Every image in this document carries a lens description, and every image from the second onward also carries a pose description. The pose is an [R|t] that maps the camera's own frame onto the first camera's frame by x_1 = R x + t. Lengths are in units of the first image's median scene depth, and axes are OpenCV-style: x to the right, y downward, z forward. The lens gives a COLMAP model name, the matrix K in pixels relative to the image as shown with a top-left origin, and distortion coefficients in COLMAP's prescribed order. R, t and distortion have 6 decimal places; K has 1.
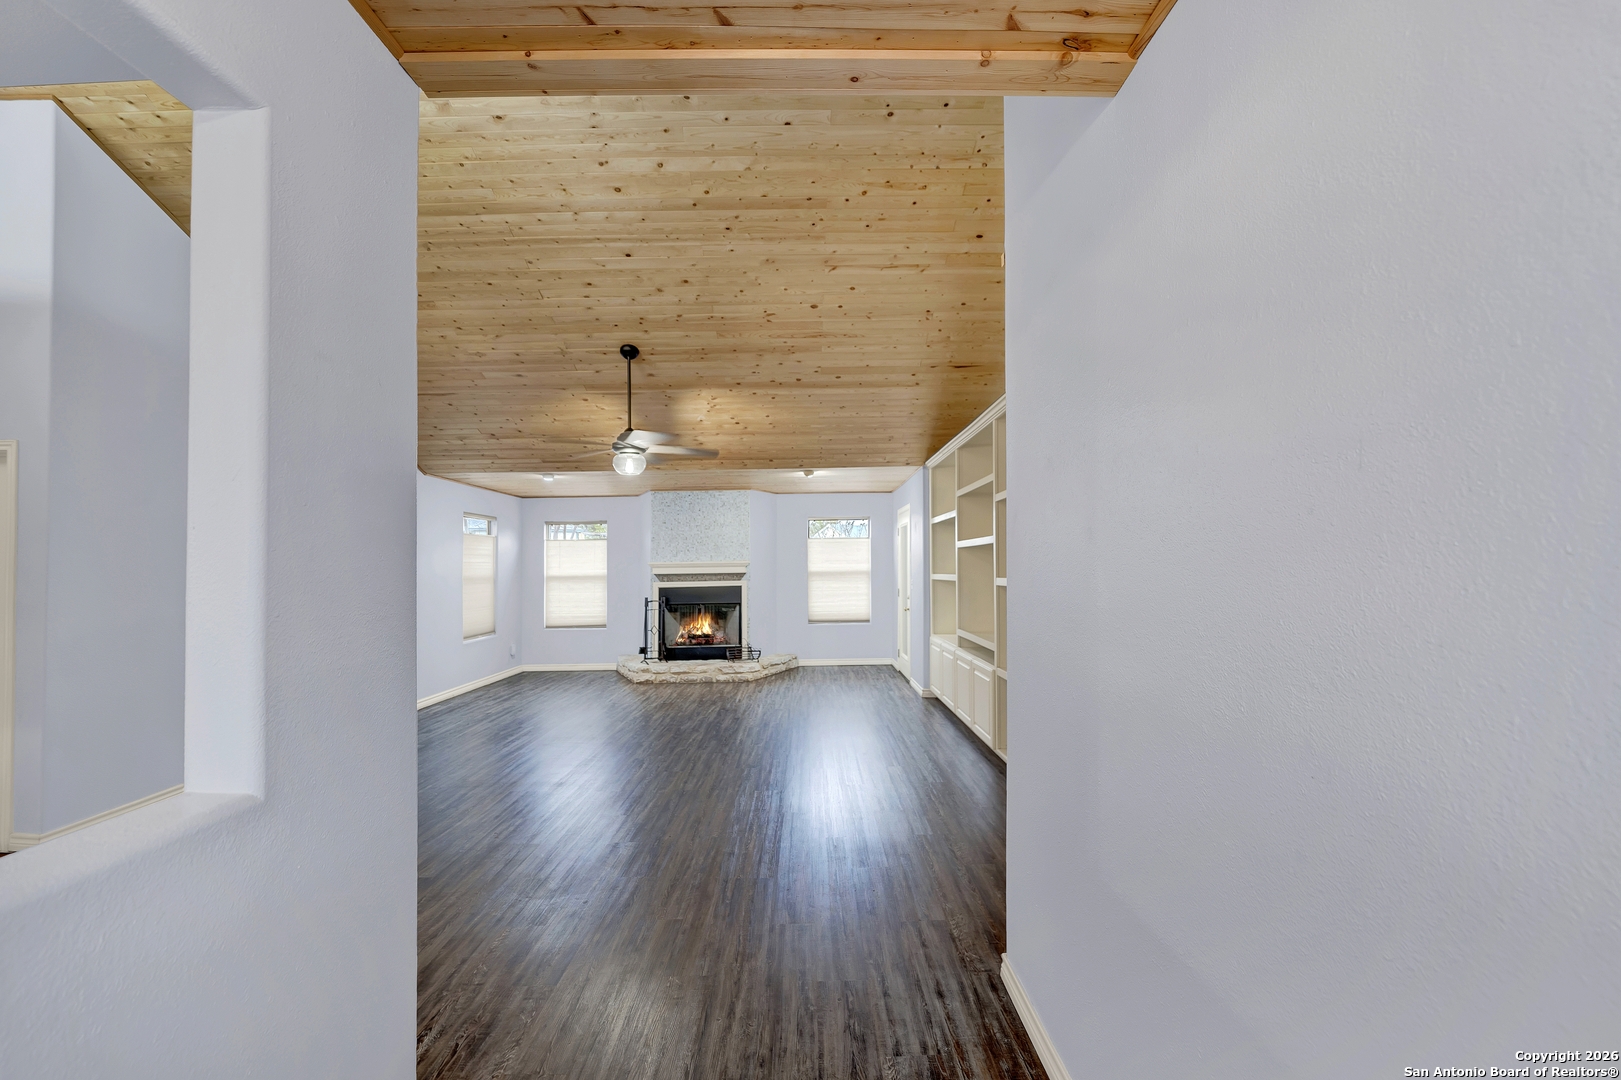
lens RADIAL K [[680.9, 0, 787.7], [0, 680.9, 470.9], [0, 0, 1]] dist [-0.011480, 0.000258]
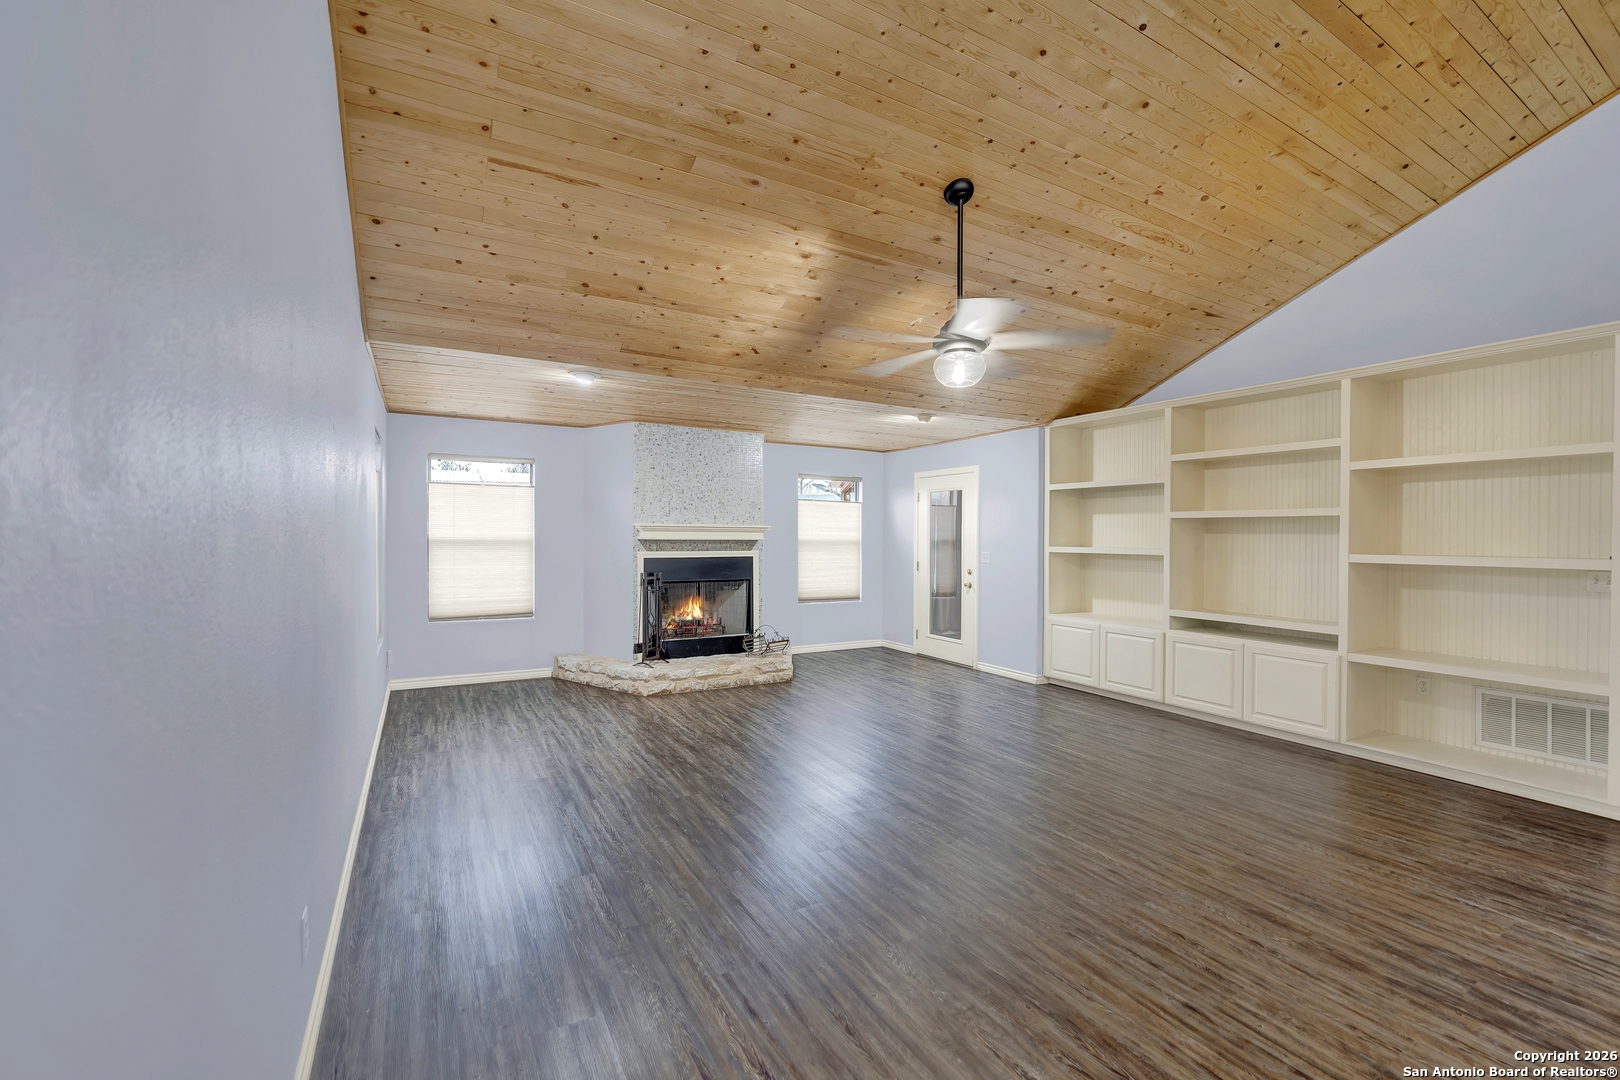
lens RADIAL K [[677.1, 0, 803.7], [0, 677.1, 477.9], [0, 0, 1]] dist [-0.024384, -0.000212]
pose [[0.862907, 0.065567, 0.501092, -0.418030], [-0.092082, 0.995348, 0.028330, 0.054841], [-0.496903, -0.070588, 0.864930, 0.326779]]
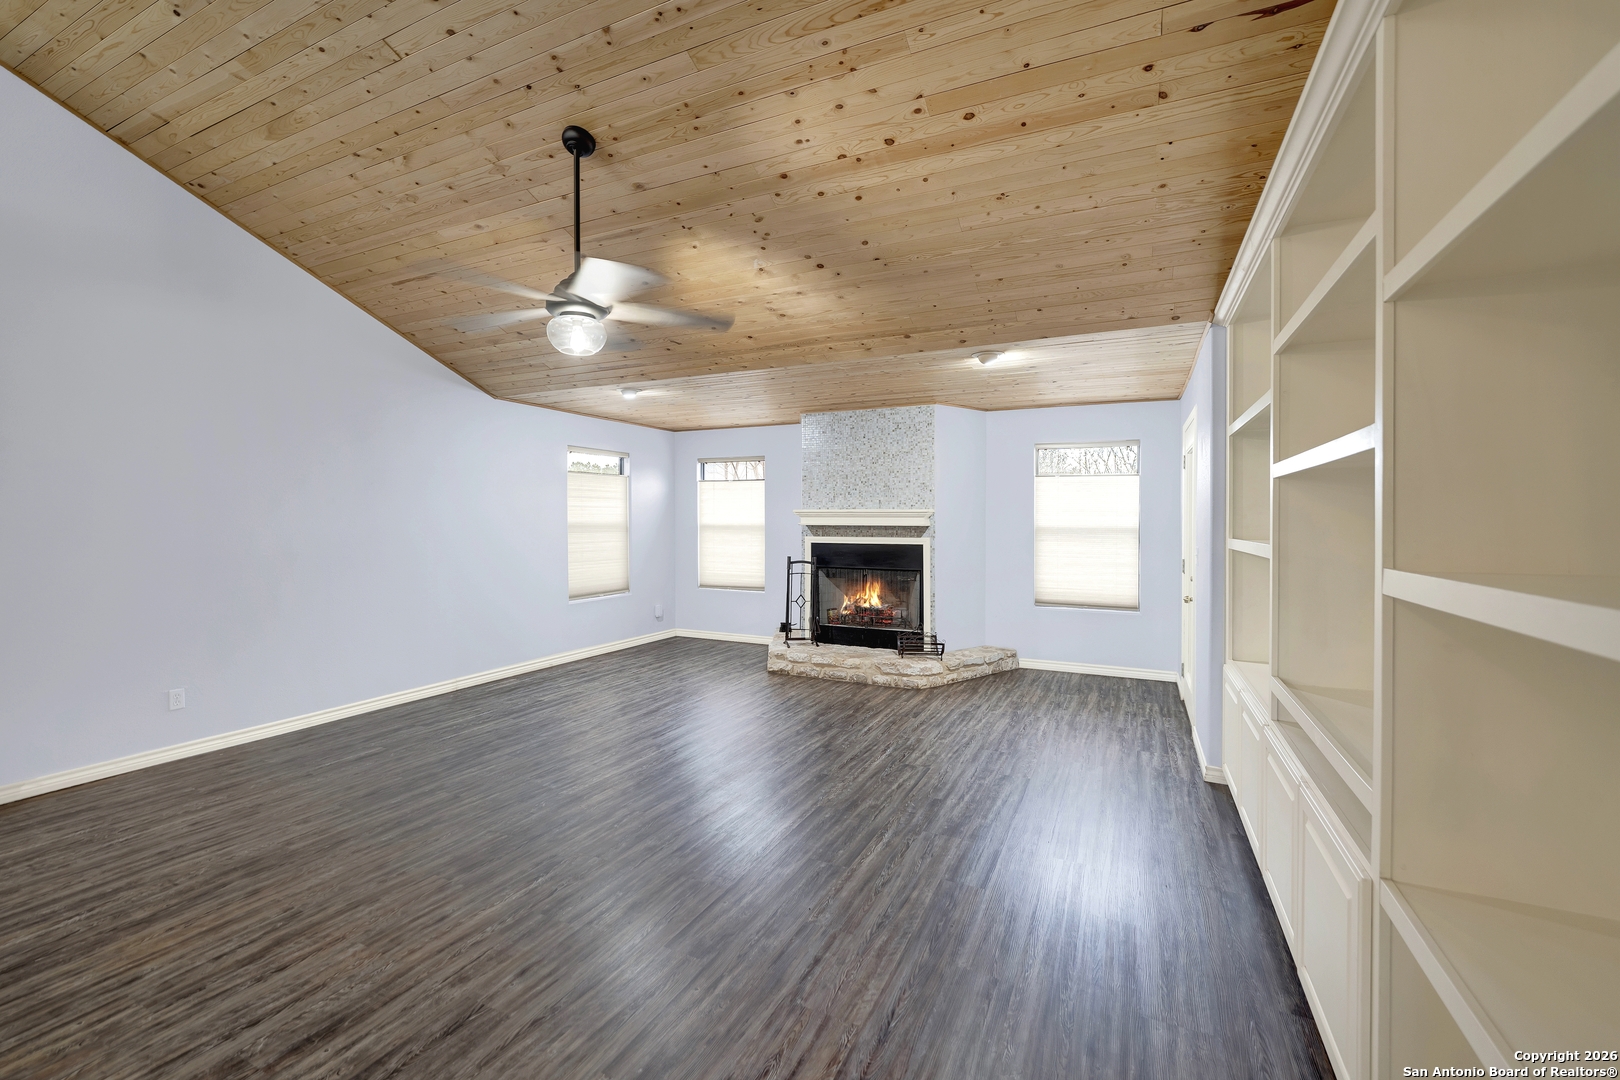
lens RADIAL K [[680.5, 0, 787.2], [0, 680.5, 471.0], [0, 0, 1]] dist [-0.011480, 0.000258]
pose [[0.901033, -0.011491, -0.433598, 0.109247], [0.043224, 0.997052, 0.063398, 0.047322], [0.431591, -0.075866, 0.898873, 0.345183]]
